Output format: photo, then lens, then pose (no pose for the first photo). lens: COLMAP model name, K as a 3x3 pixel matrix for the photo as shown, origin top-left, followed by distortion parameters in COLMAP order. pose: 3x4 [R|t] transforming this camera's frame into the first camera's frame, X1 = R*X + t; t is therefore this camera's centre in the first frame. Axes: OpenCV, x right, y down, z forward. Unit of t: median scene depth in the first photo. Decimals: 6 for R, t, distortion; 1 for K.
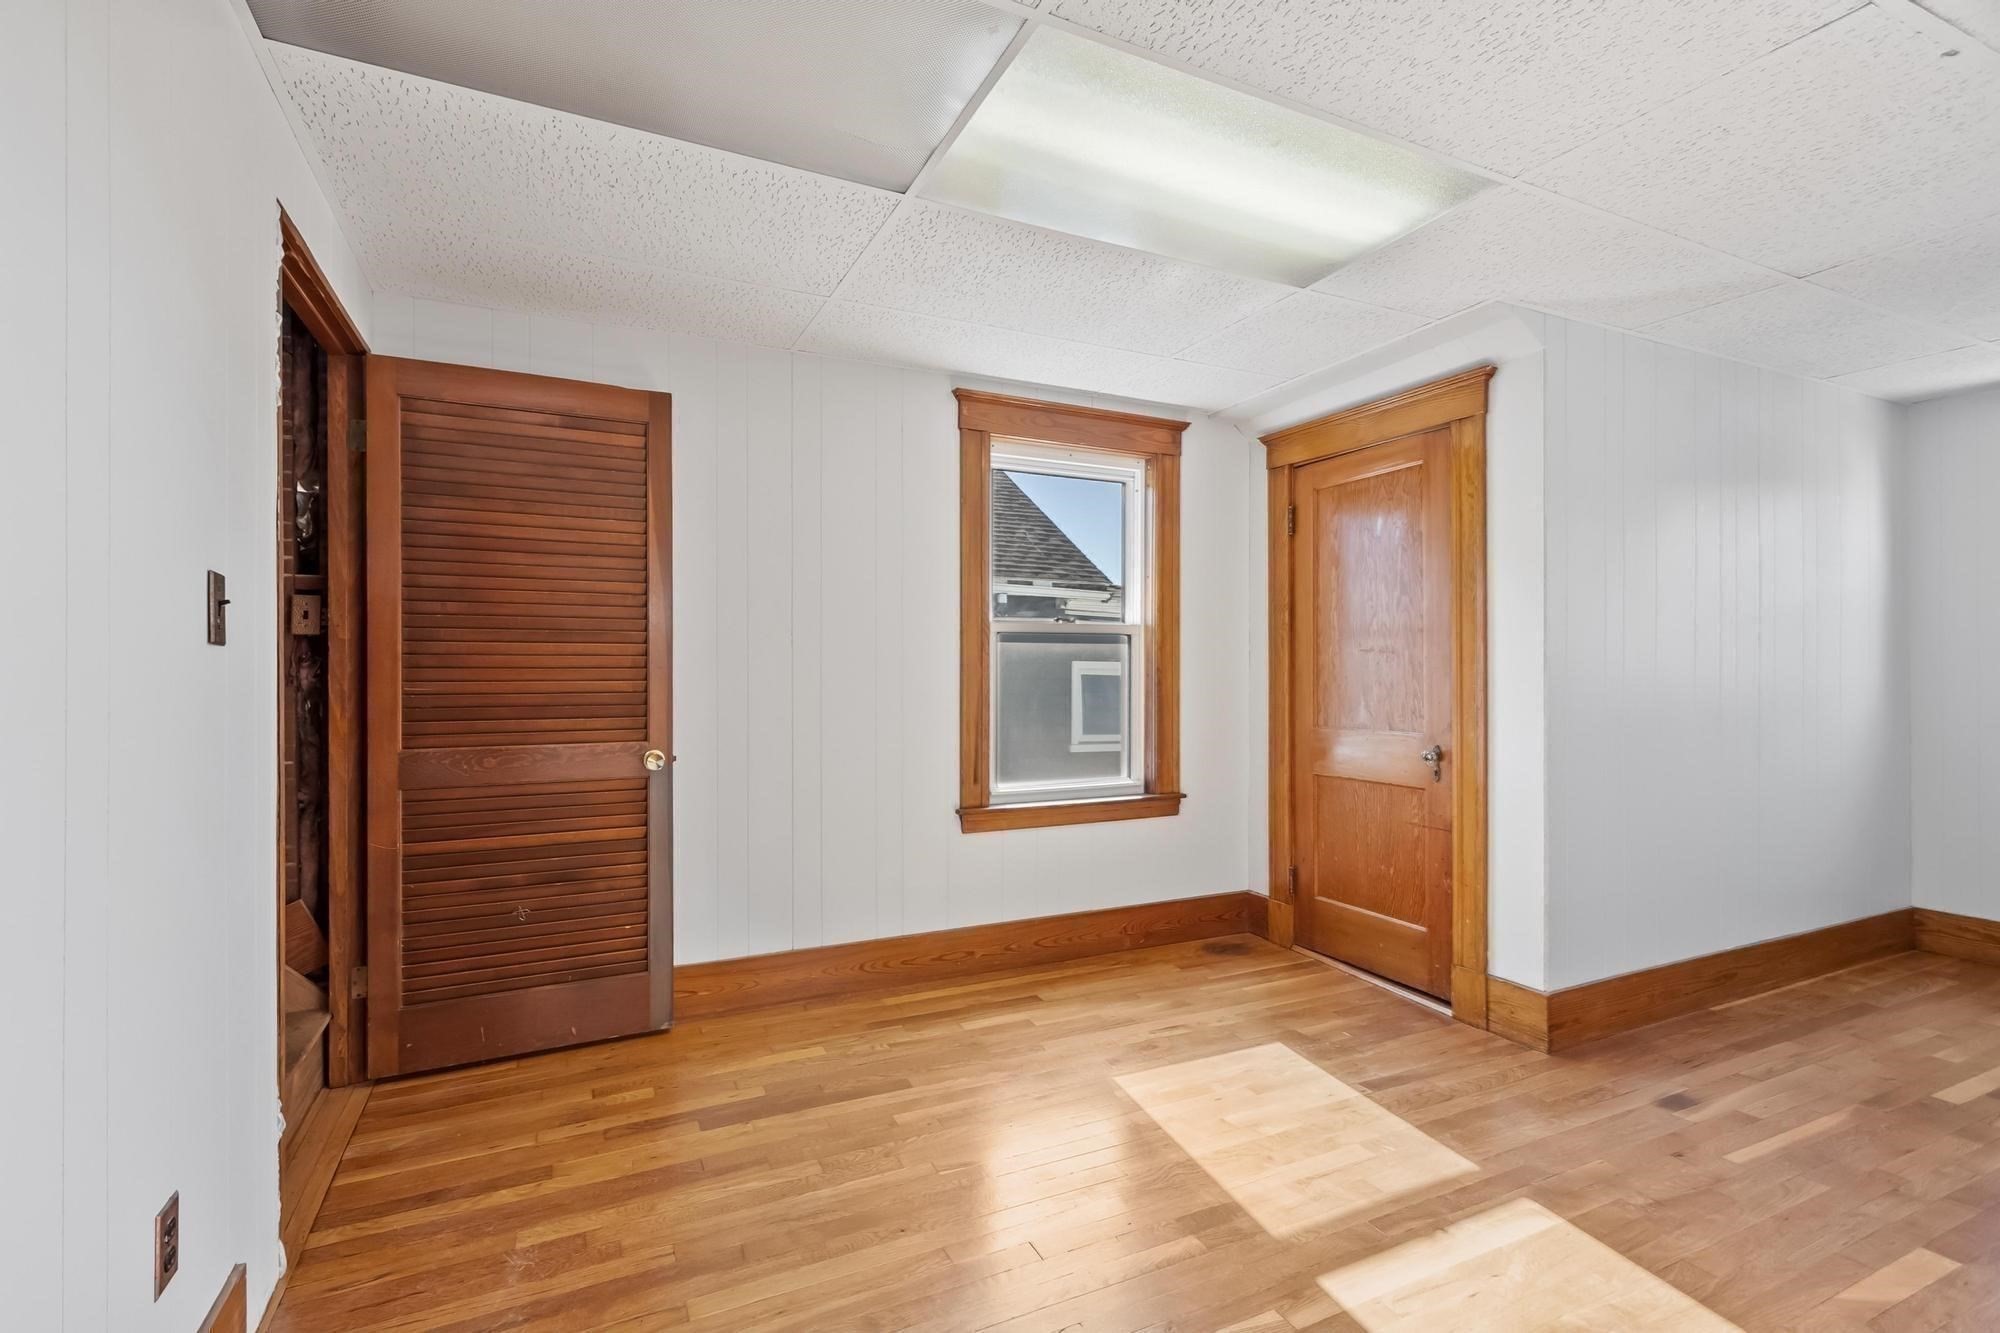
lens RADIAL K [[867.7, 0, 958.8], [0, 867.7, 677.6], [0, 0, 1]] dist [0.003021, 0.000596]
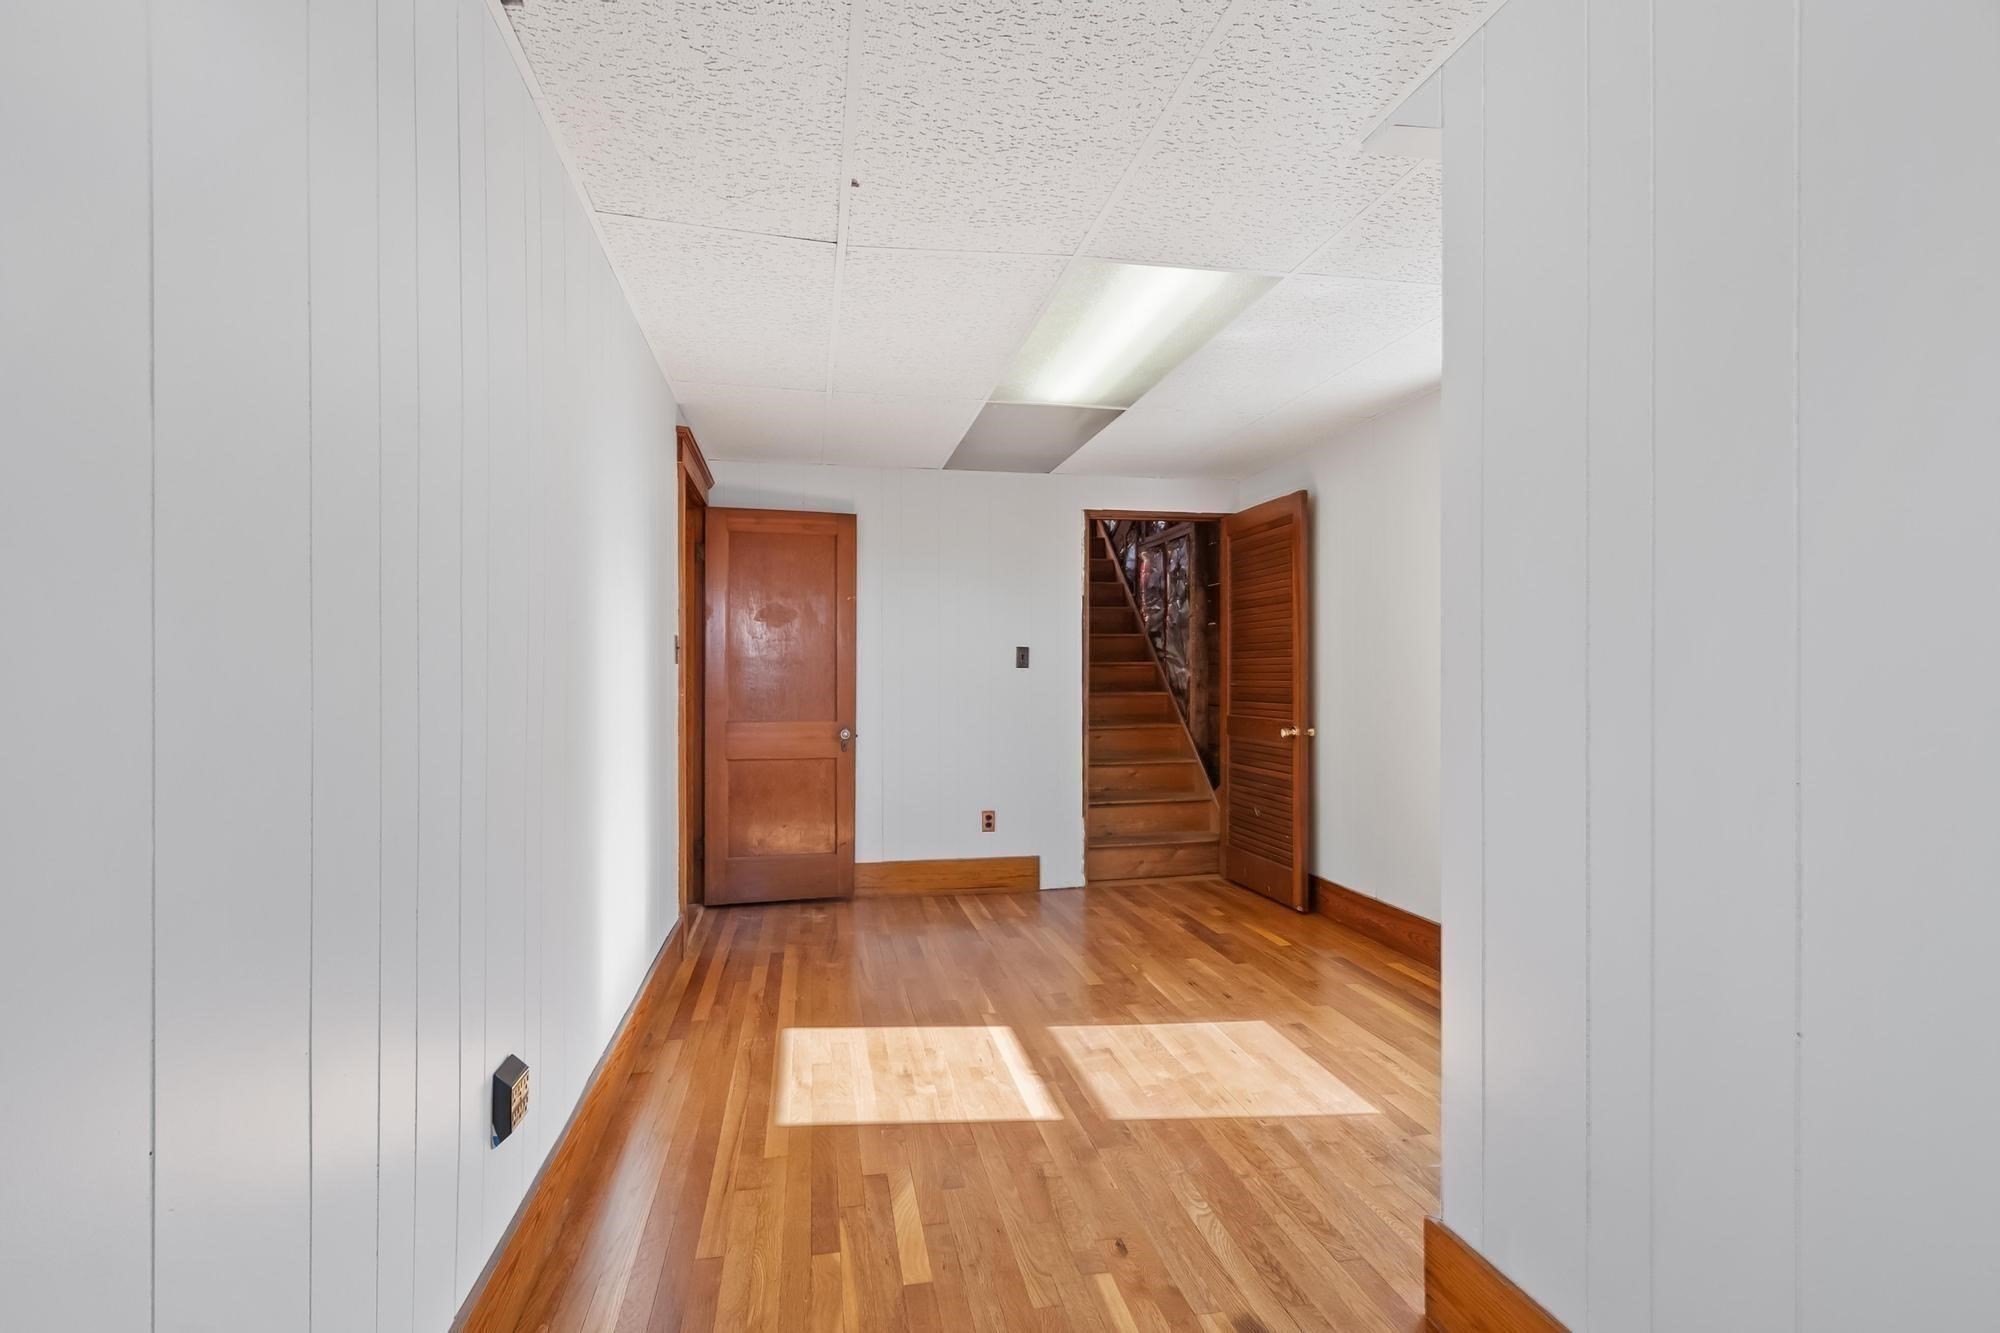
lens RADIAL K [[867.7, 0, 958.8], [0, 867.7, 677.6], [0, 0, 1]] dist [0.003021, 0.000596]
pose [[-0.245470, 0.002778, -0.969400, 1.204225], [-0.001934, 0.999992, 0.003356, -0.004548], [0.969402, 0.002699, -0.245462, 0.753540]]
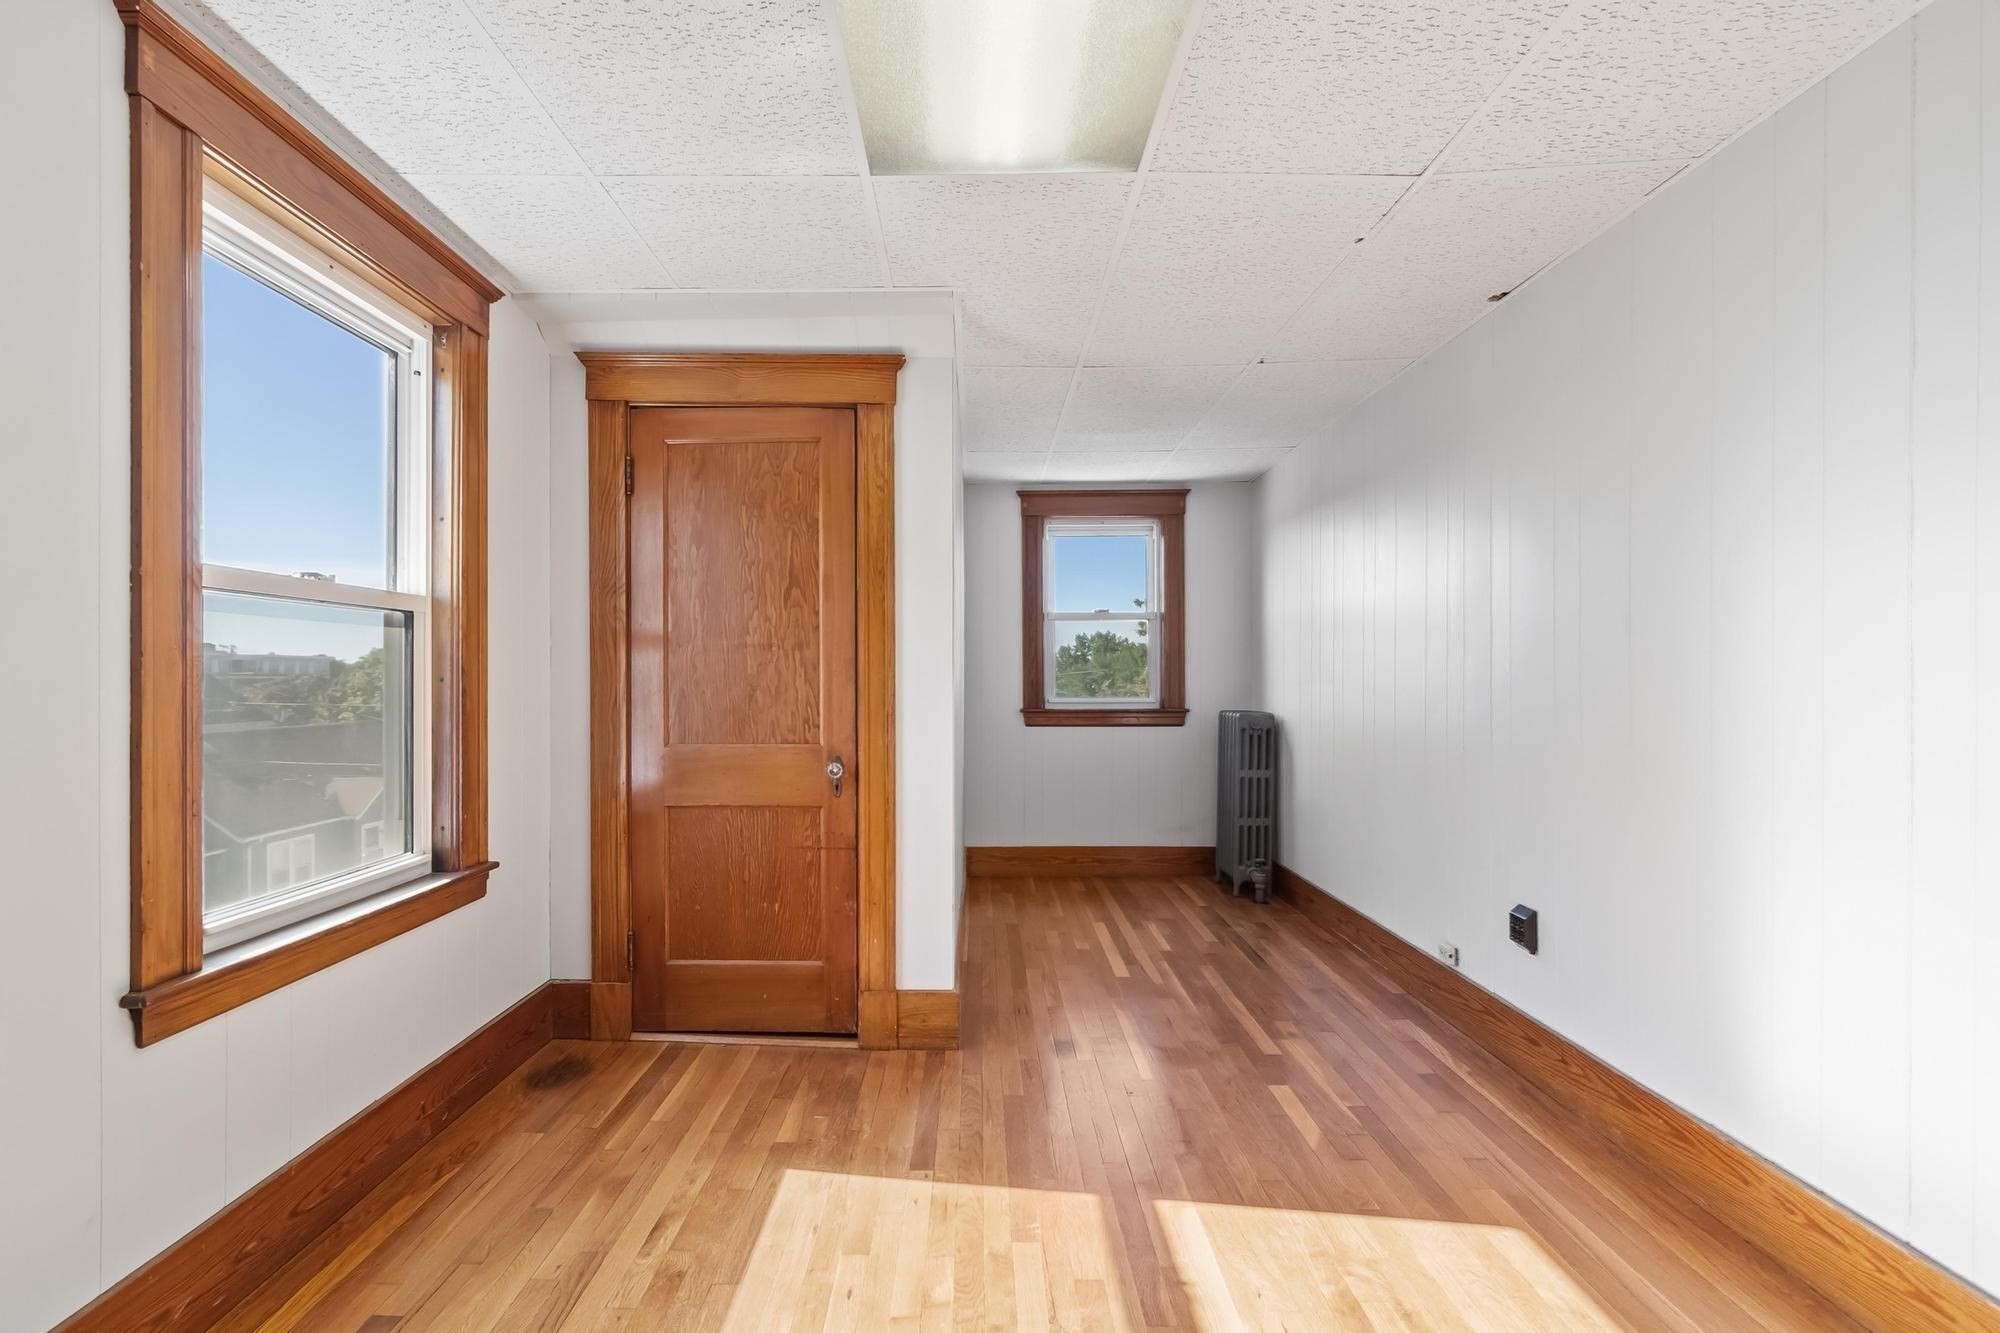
lens RADIAL K [[892.9, 0, 946.8], [0, 892.9, 686.6], [0, 0, 1]] dist [0.003015, 0.000271]
pose [[0.433075, -0.007174, 0.901329, -0.245242], [0.004518, 0.999973, 0.005788, 0.000281], [-0.901346, 0.001565, 0.433096, 0.504326]]
